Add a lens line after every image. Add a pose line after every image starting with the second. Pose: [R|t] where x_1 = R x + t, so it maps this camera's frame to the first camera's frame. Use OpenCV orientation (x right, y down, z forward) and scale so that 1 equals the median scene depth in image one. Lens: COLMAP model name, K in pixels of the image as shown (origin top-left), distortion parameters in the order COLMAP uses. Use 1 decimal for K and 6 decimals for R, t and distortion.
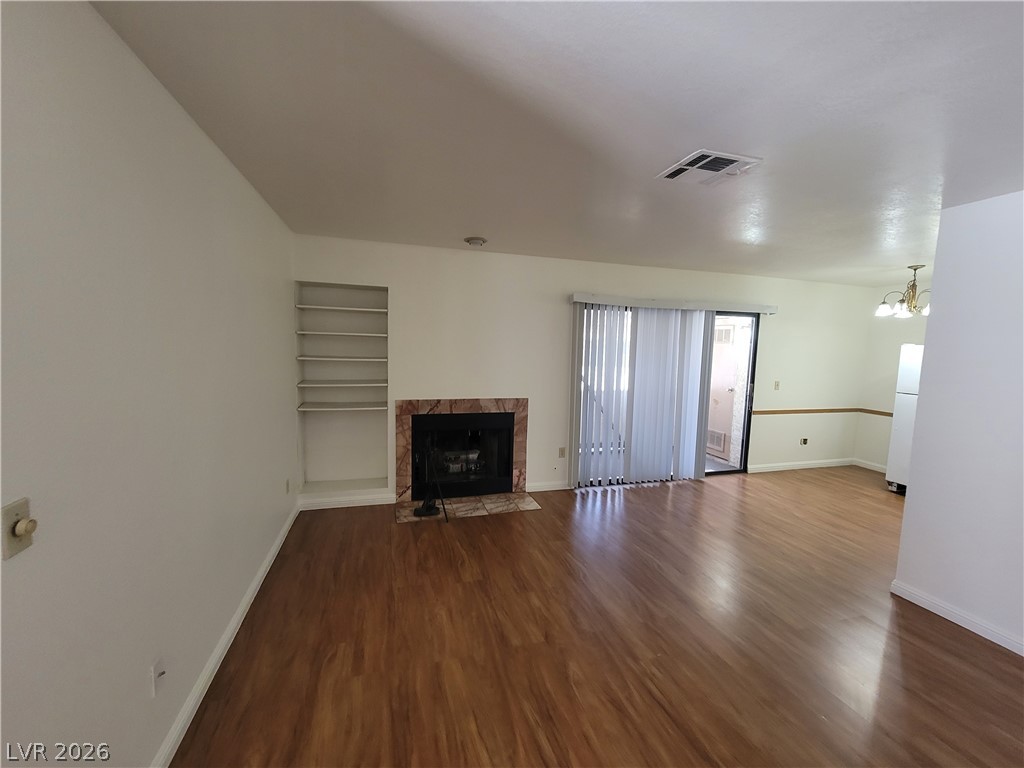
lens RADIAL K [[420.3, 0, 512.7], [0, 420.3, 384.9], [0, 0, 1]] dist [-0.005468, 0.002624]
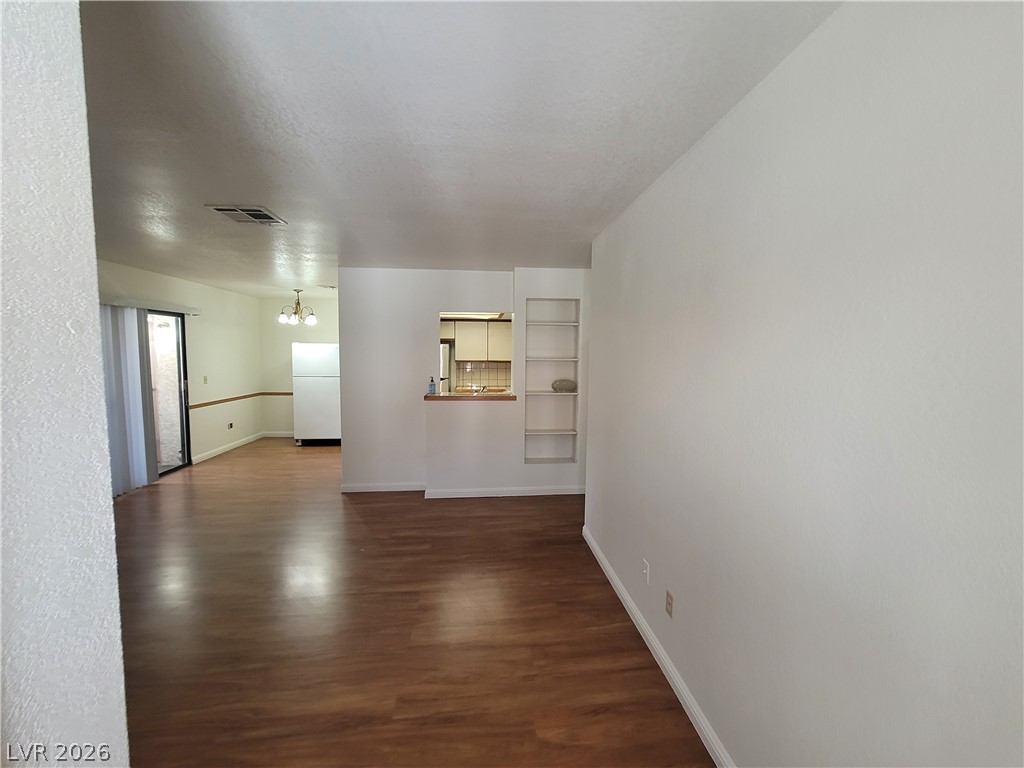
lens RADIAL K [[420.3, 0, 513.3], [0, 420.3, 383.1], [0, 0, 1]] dist [-0.005468, 0.002624]
pose [[0.206436, -0.097488, 0.973591, -0.354100], [0.091399, 0.992595, 0.080011, -0.005448], [-0.974182, 0.072468, 0.213817, -0.034783]]
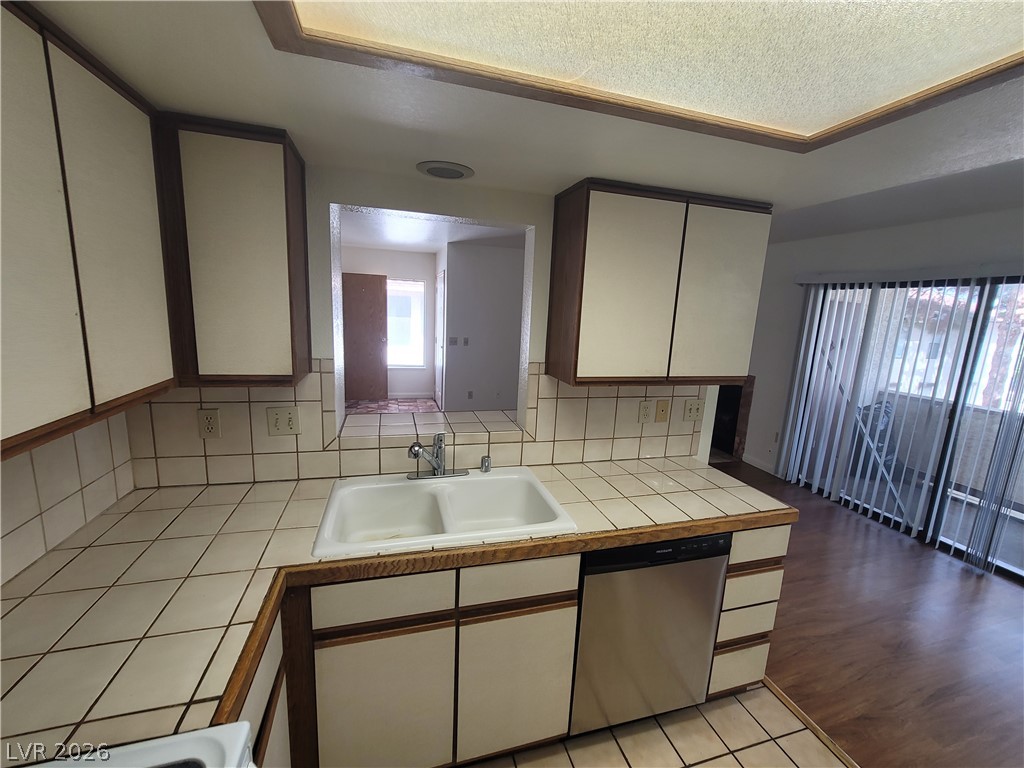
lens RADIAL K [[420.3, 0, 512.3], [0, 420.3, 389.7], [0, 0, 1]] dist [-0.005468, 0.002624]
pose [[-0.006315, 0.163884, -0.986459, 1.153413], [-0.144657, 0.975953, 0.163064, -0.020564], [0.989462, 0.143728, 0.017543, 0.374410]]
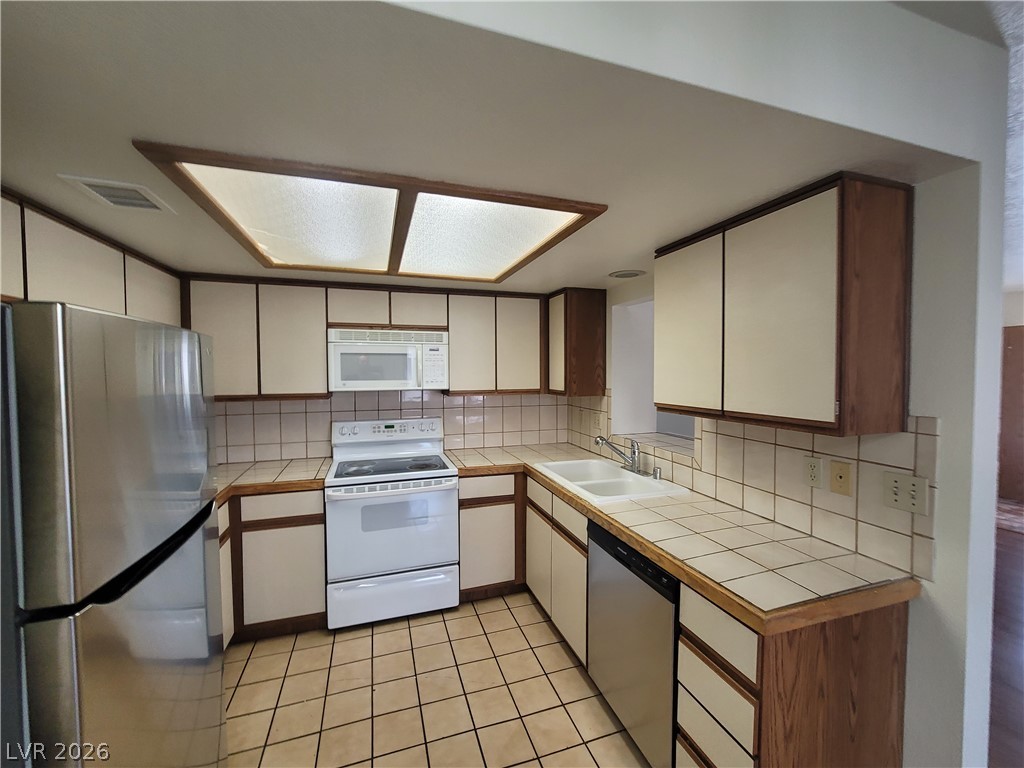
lens RADIAL K [[420.3, 0, 513.3], [0, 420.3, 384.0], [0, 0, 1]] dist [-0.005468, 0.002624]
pose [[-0.999525, -0.020853, -0.022700, 0.944006], [-0.023644, 0.991156, 0.130580, -0.056445], [0.019776, 0.131055, -0.991178, 0.897298]]
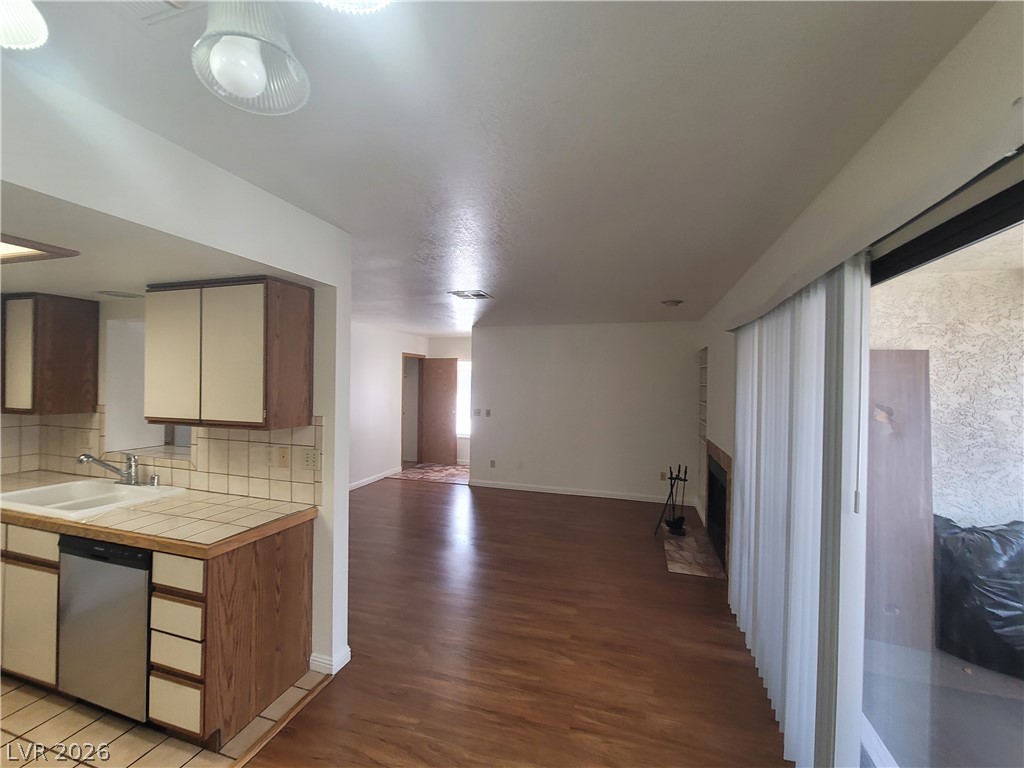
lens RADIAL K [[420.3, 0, 507.2], [0, 420.3, 385.2], [0, 0, 1]] dist [-0.005468, 0.002624]
pose [[-0.562635, -0.030708, -0.826135, 0.959211], [-0.109676, 0.993249, 0.037775, -0.089383], [0.819398, 0.111860, -0.562204, 1.116026]]
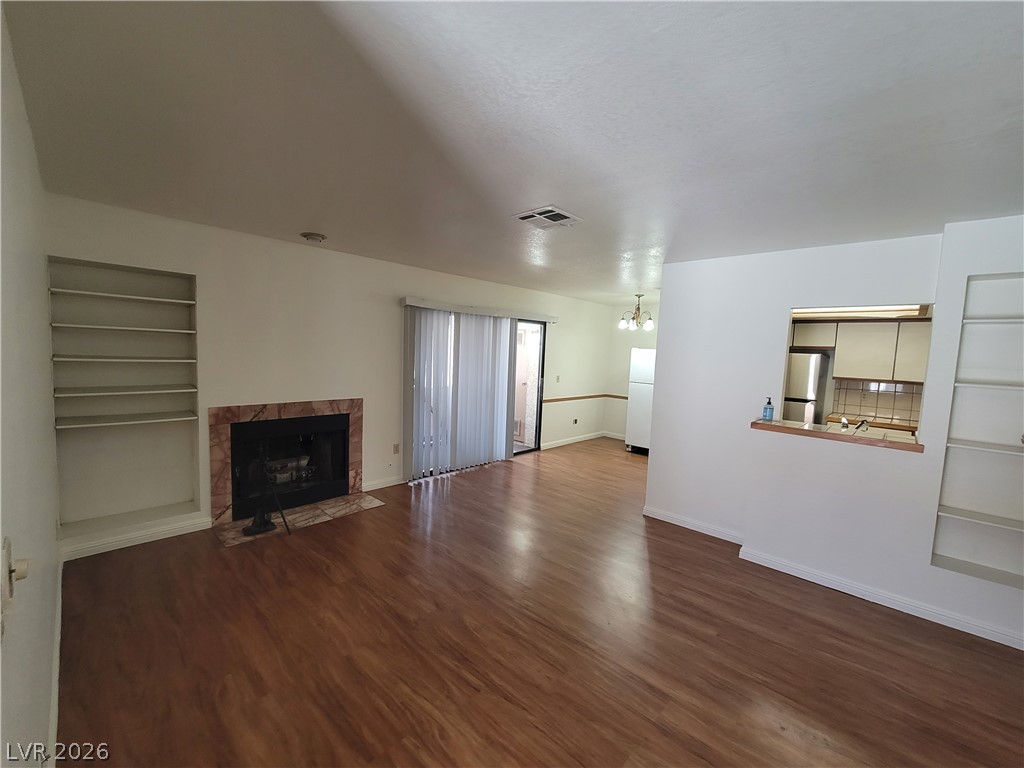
lens RADIAL K [[420.3, 0, 513.2], [0, 420.3, 384.9], [0, 0, 1]] dist [-0.005468, 0.002624]
pose [[0.867567, -0.032460, 0.496260, -0.153337], [0.029108, 0.999471, 0.014489, -0.004093], [-0.496468, 0.001875, 0.868053, -0.049663]]
